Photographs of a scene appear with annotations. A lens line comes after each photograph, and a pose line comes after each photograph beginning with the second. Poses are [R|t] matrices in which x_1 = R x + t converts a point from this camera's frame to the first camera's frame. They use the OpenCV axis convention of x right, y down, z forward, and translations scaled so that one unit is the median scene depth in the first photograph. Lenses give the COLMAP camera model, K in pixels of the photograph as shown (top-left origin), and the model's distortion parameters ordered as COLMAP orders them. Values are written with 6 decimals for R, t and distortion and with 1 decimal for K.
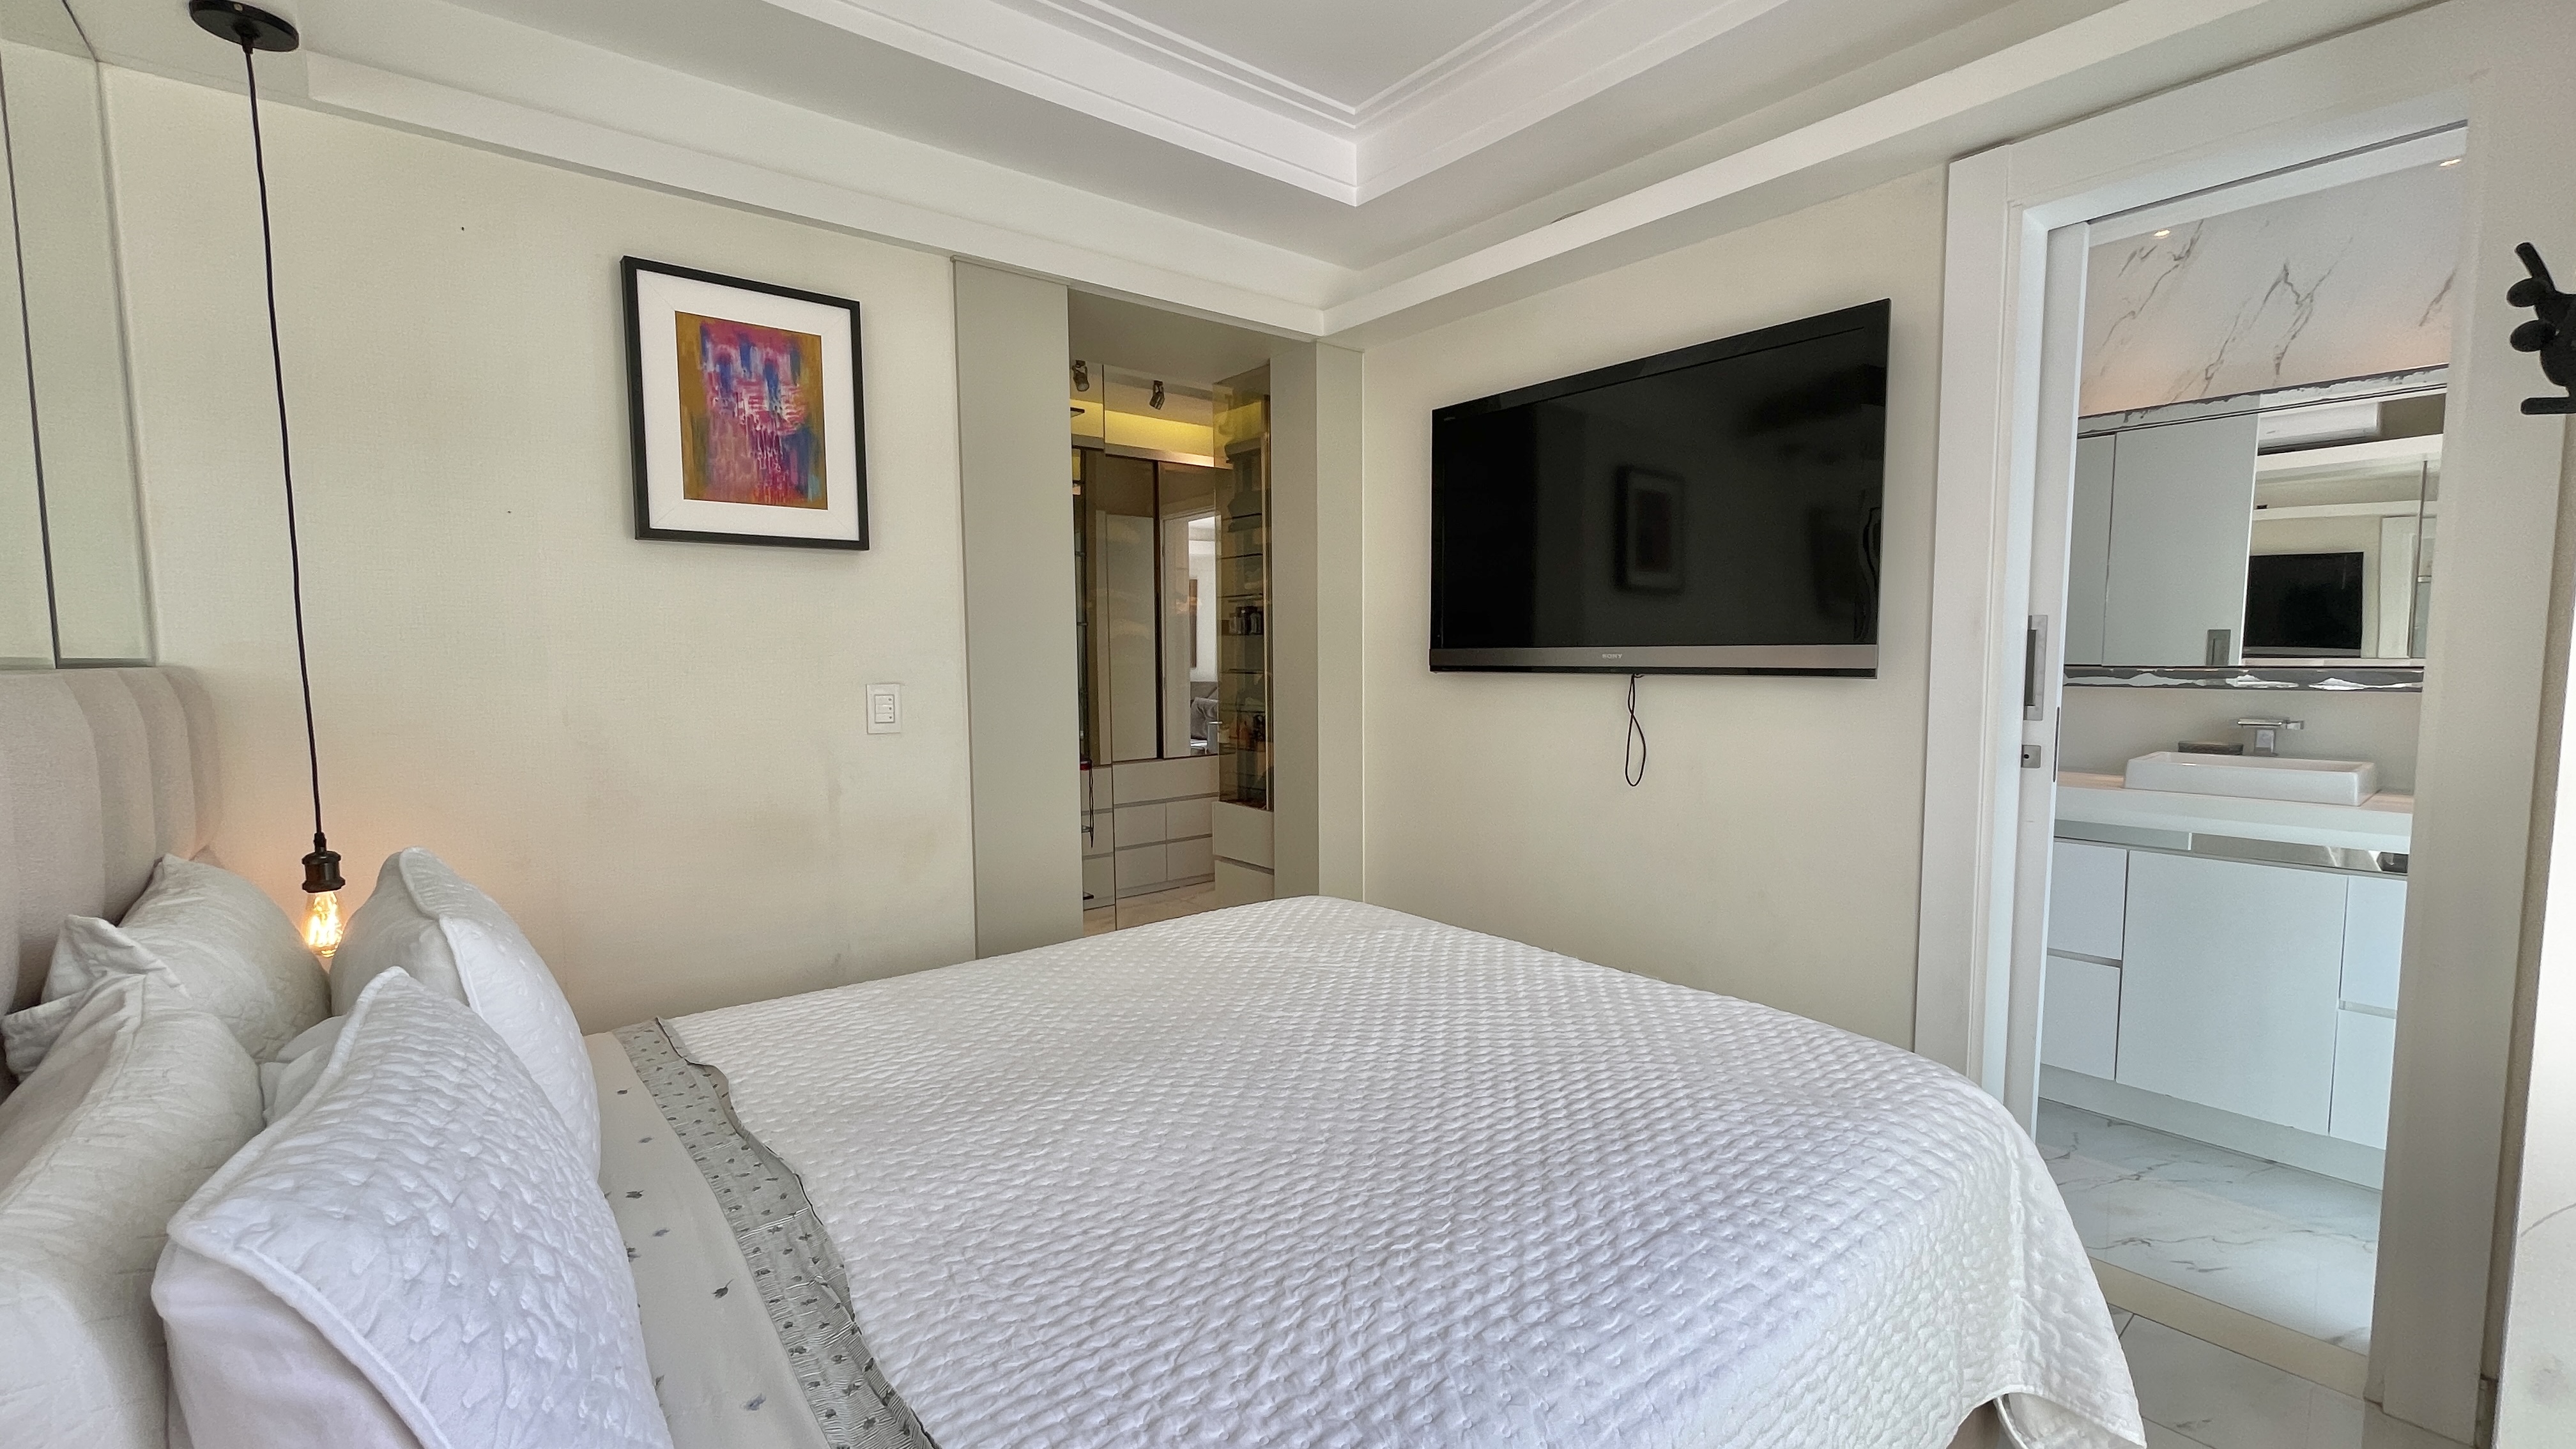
lens RADIAL K [[1040.8, 0, 1277.8], [0, 1040.8, 727.3], [0, 0, 1]] dist [0.004407, 0.000389]
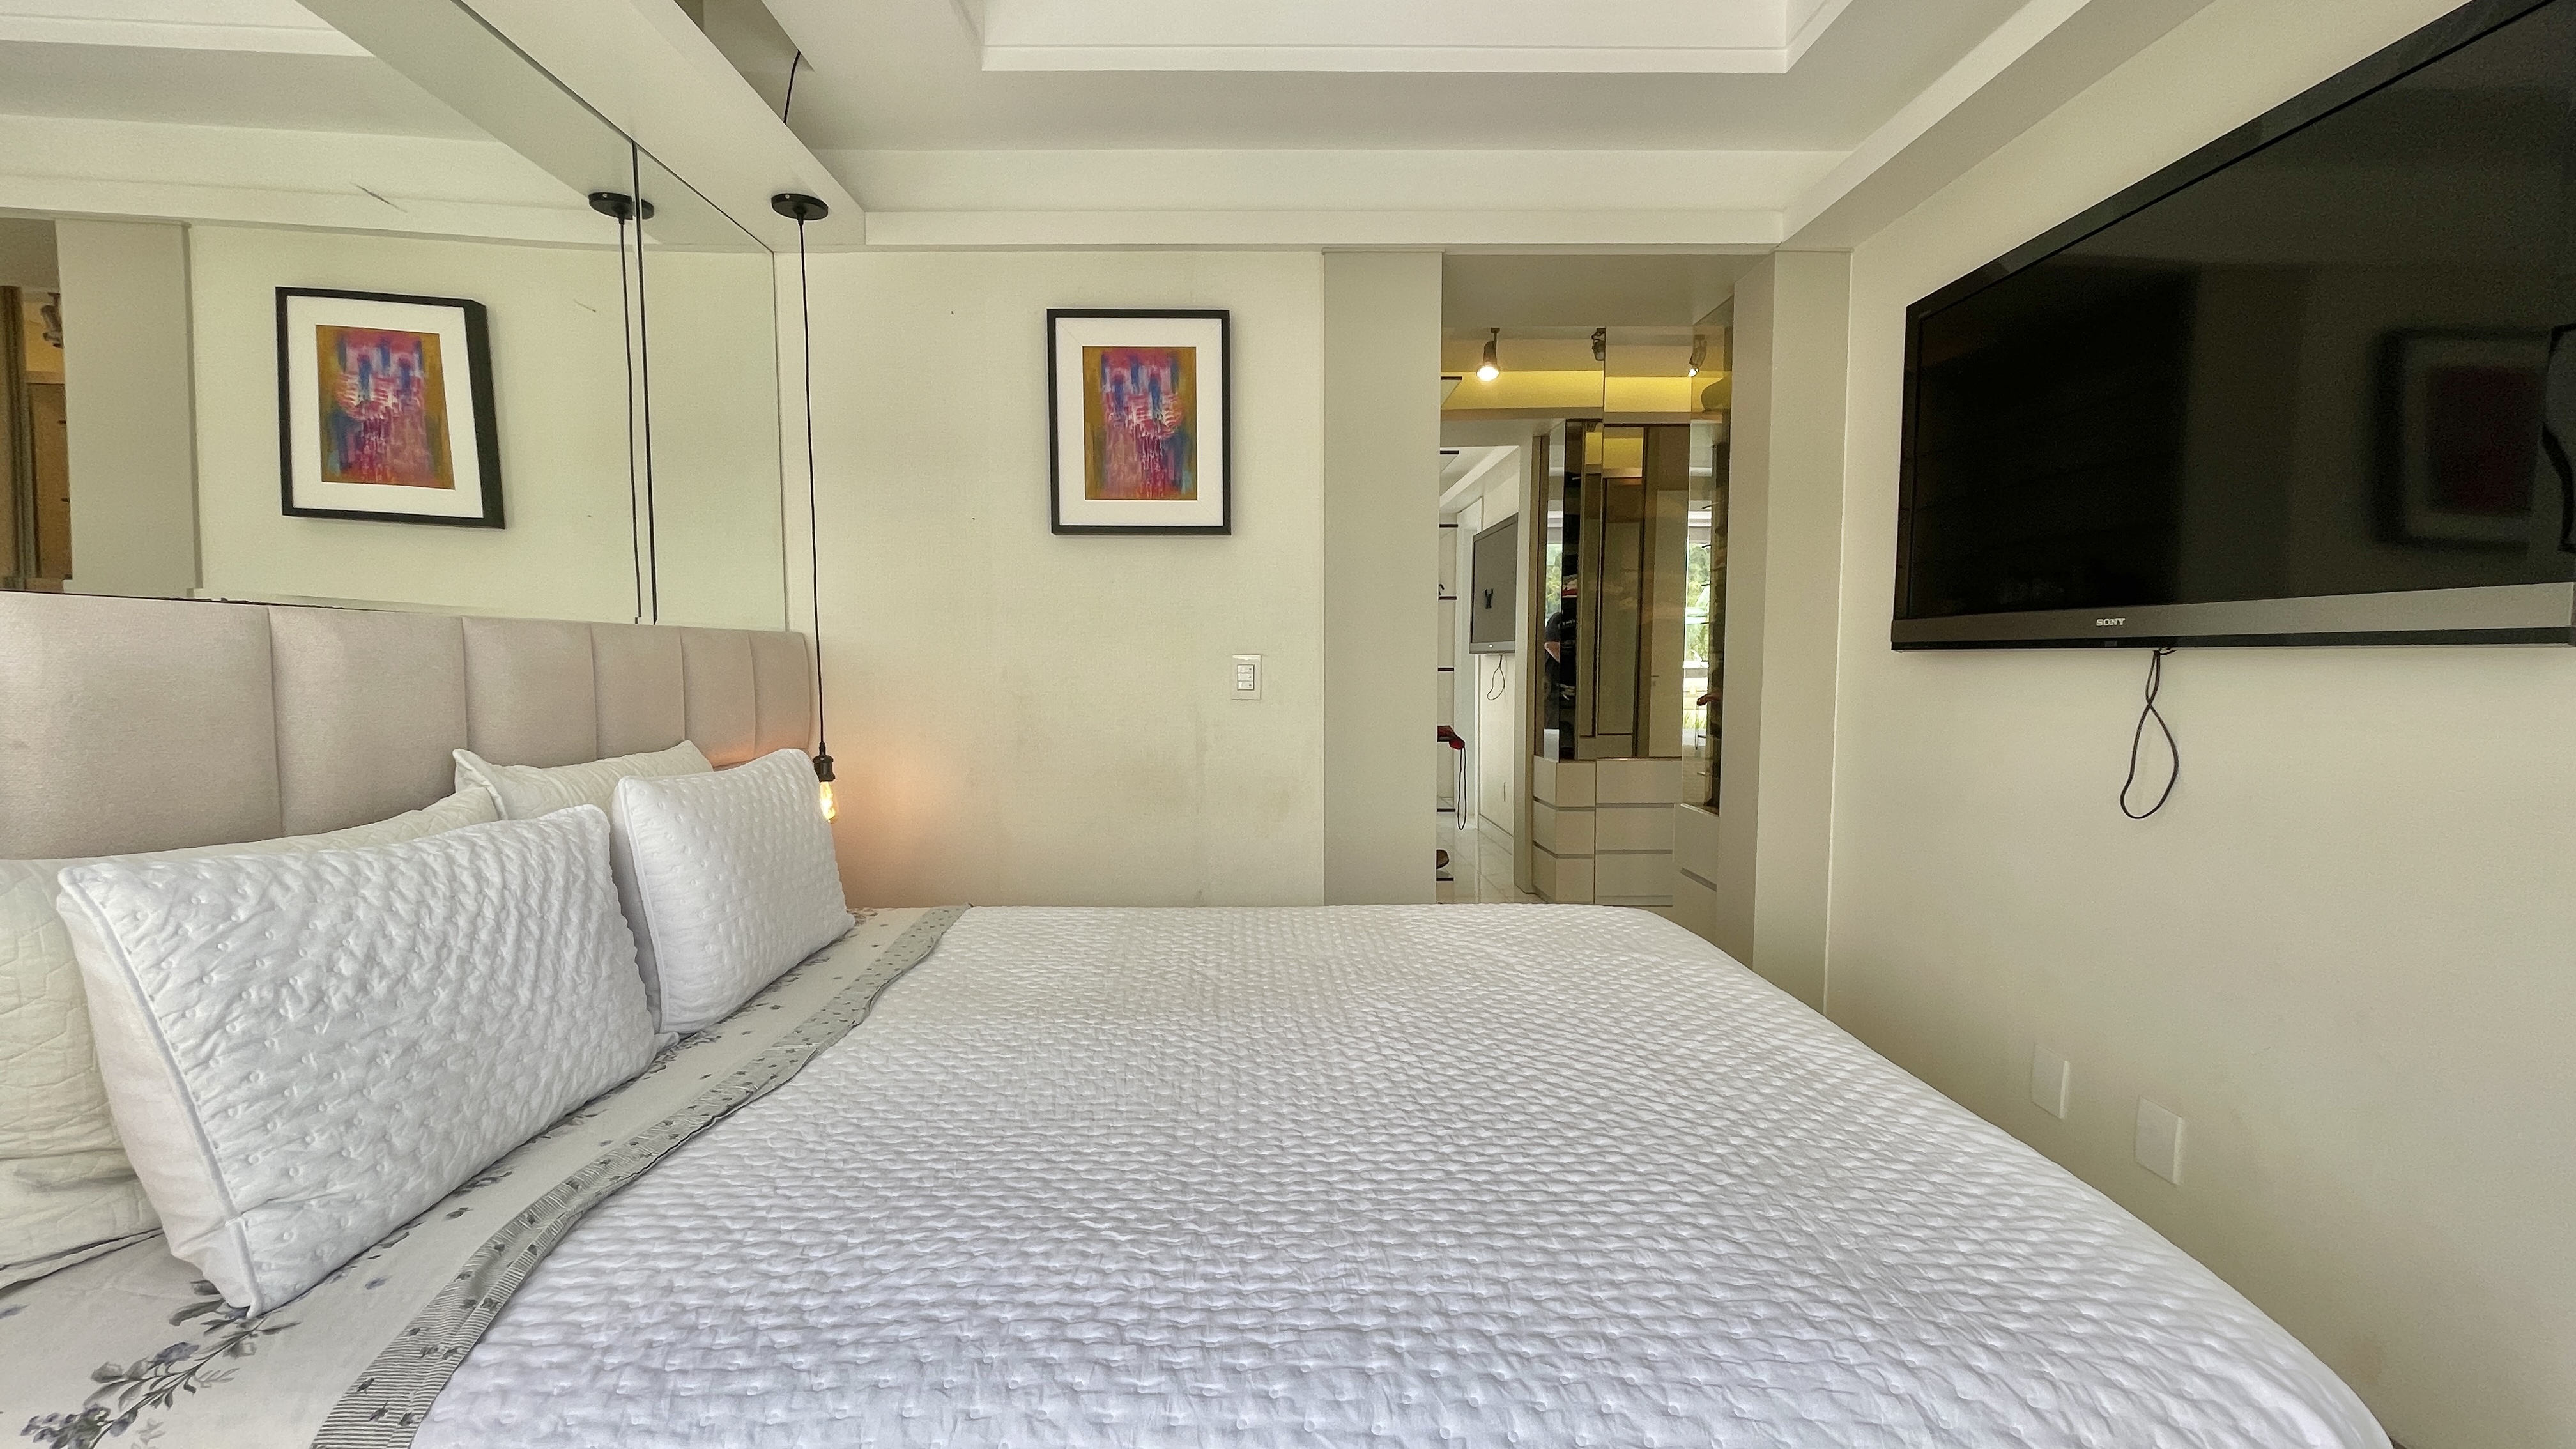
lens RADIAL K [[1040.8, 0, 1281.9], [0, 1040.8, 724.7], [0, 0, 1]] dist [0.004407, 0.000389]
pose [[0.789729, 0.047461, -0.611617, 0.365766], [-0.049402, 0.998685, 0.013709, 0.017434], [0.611463, 0.019389, 0.791035, 0.170870]]
